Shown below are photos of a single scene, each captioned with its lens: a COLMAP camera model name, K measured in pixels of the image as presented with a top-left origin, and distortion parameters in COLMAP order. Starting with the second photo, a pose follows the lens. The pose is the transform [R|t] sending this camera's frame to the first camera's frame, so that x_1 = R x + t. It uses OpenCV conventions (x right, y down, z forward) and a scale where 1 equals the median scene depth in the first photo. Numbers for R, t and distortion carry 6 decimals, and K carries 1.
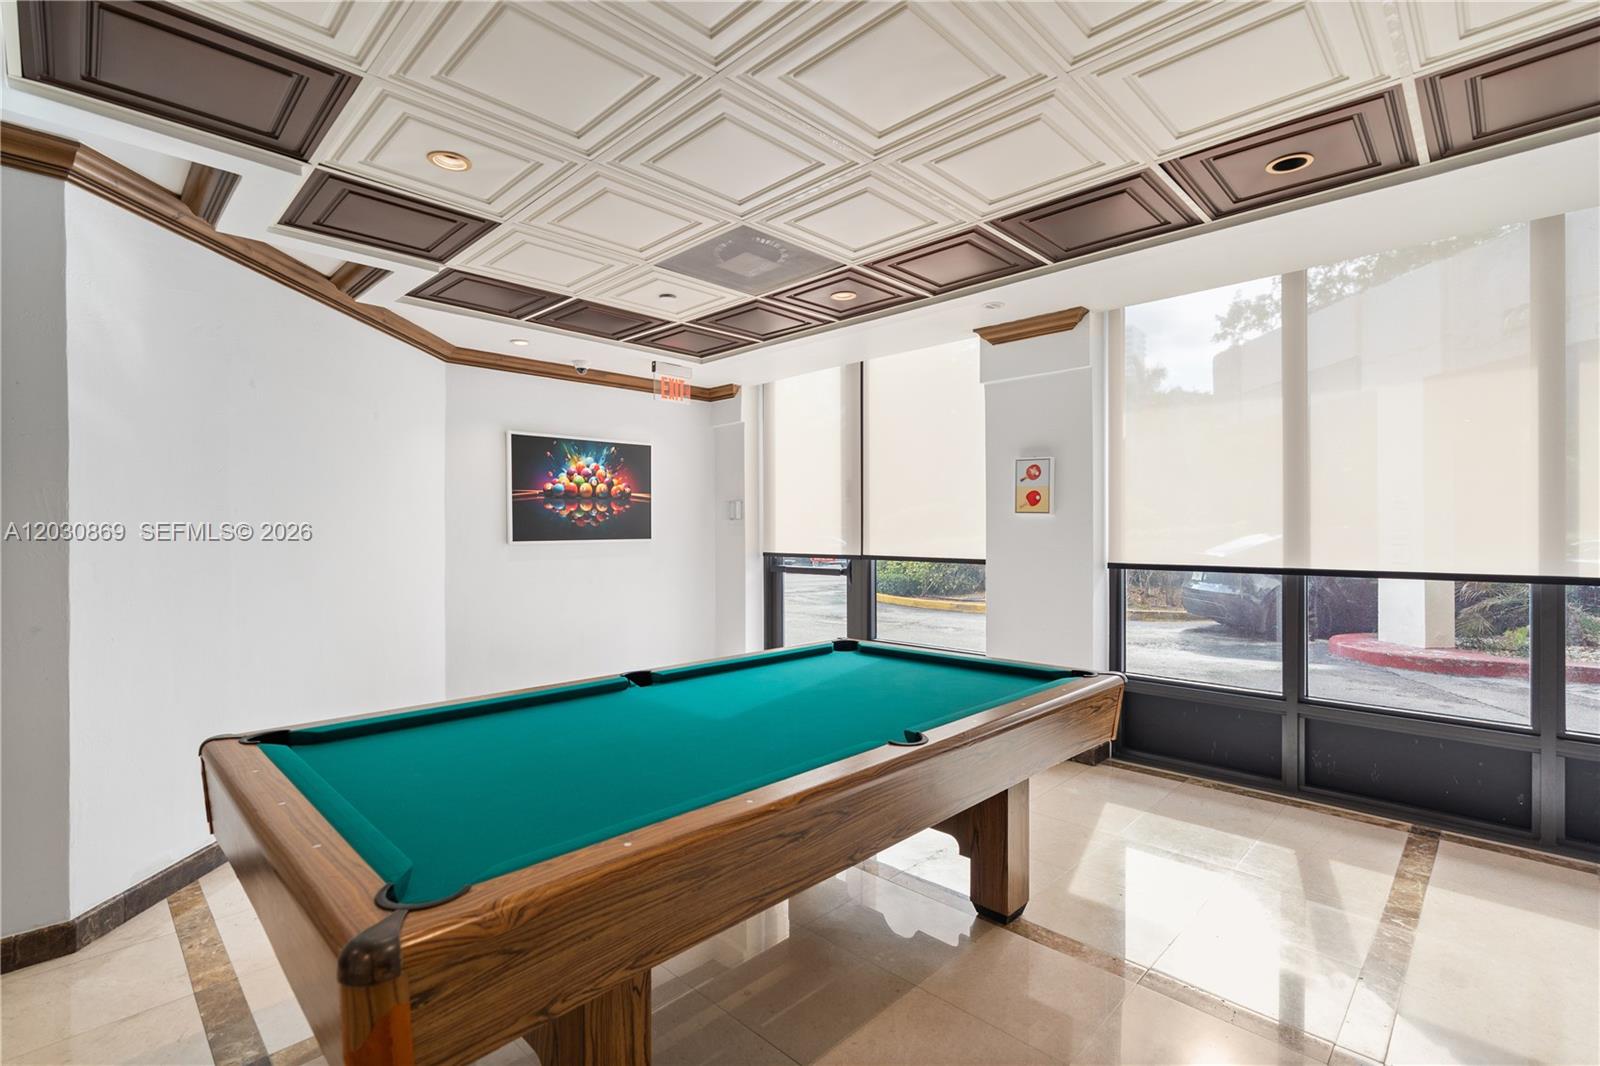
lens RADIAL K [[729.4, 0, 800.0], [0, 729.4, 533.0], [0, 0, 1]] dist [-0.000115, 0.000016]
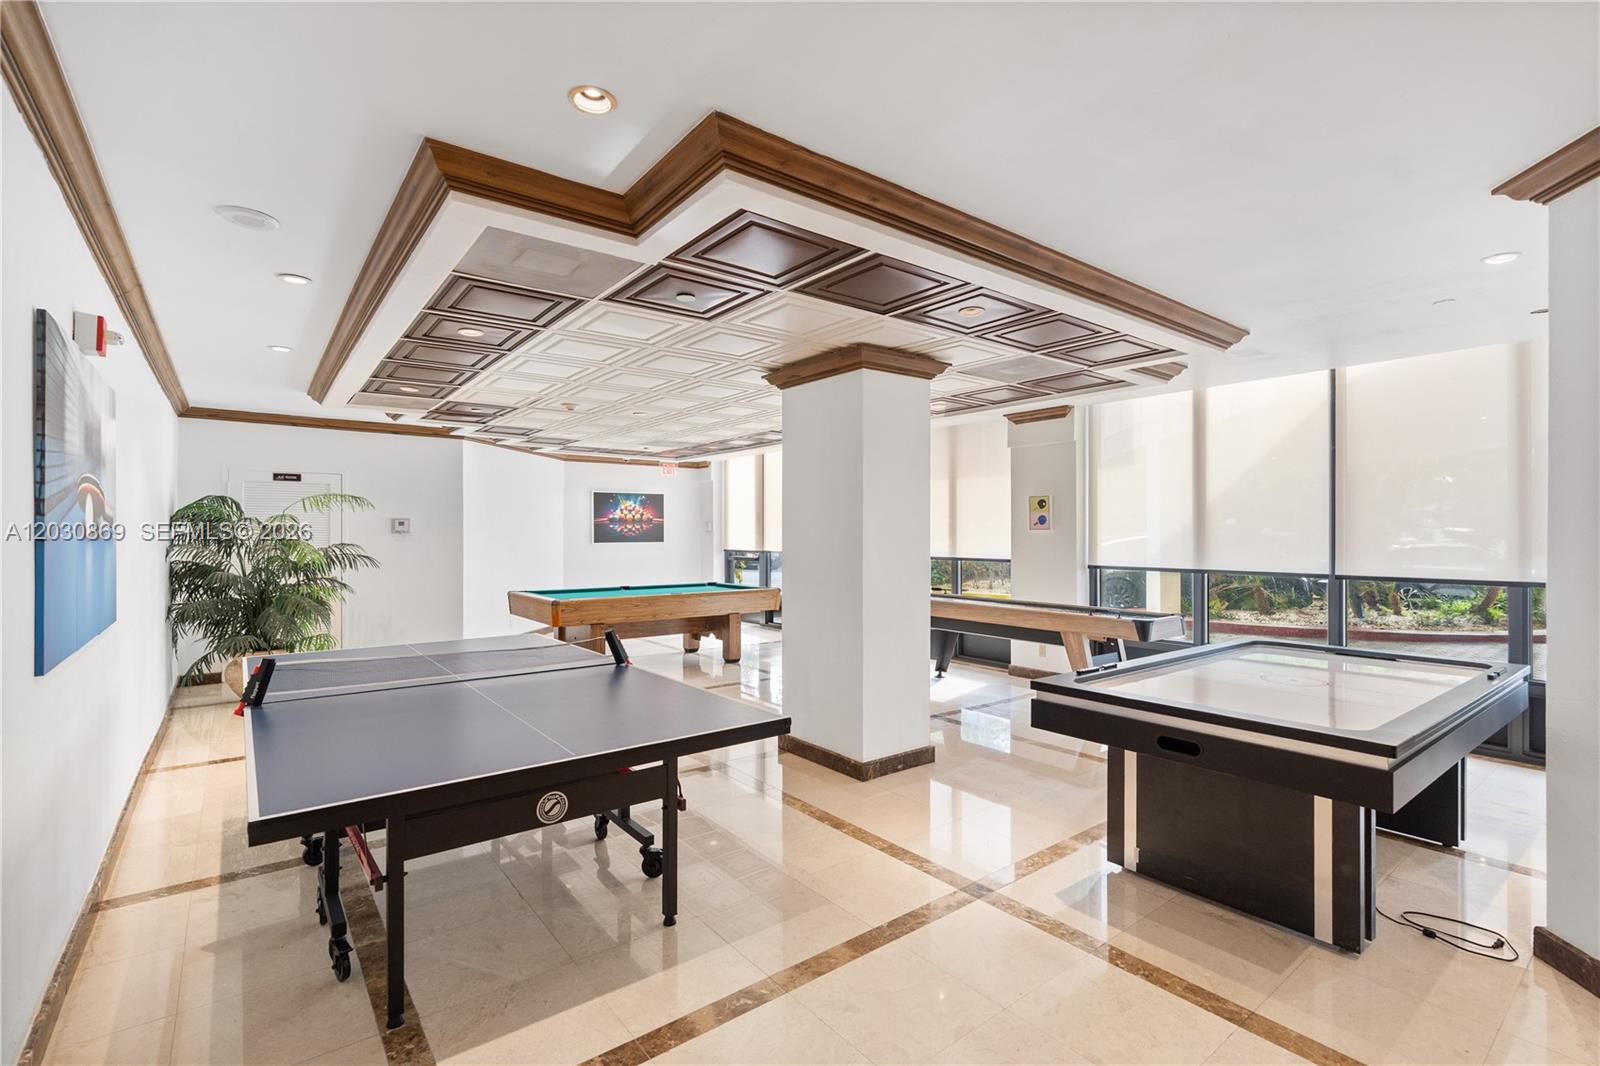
lens RADIAL K [[729.4, 0, 800.0], [0, 729.4, 533.0], [0, 0, 1]] dist [-0.000115, 0.000016]
pose [[0.990697, 0.001365, -0.136081, 0.438599], [-0.002365, 0.999971, -0.007187, -0.003155], [0.136067, 0.007442, 0.990672, -0.914206]]
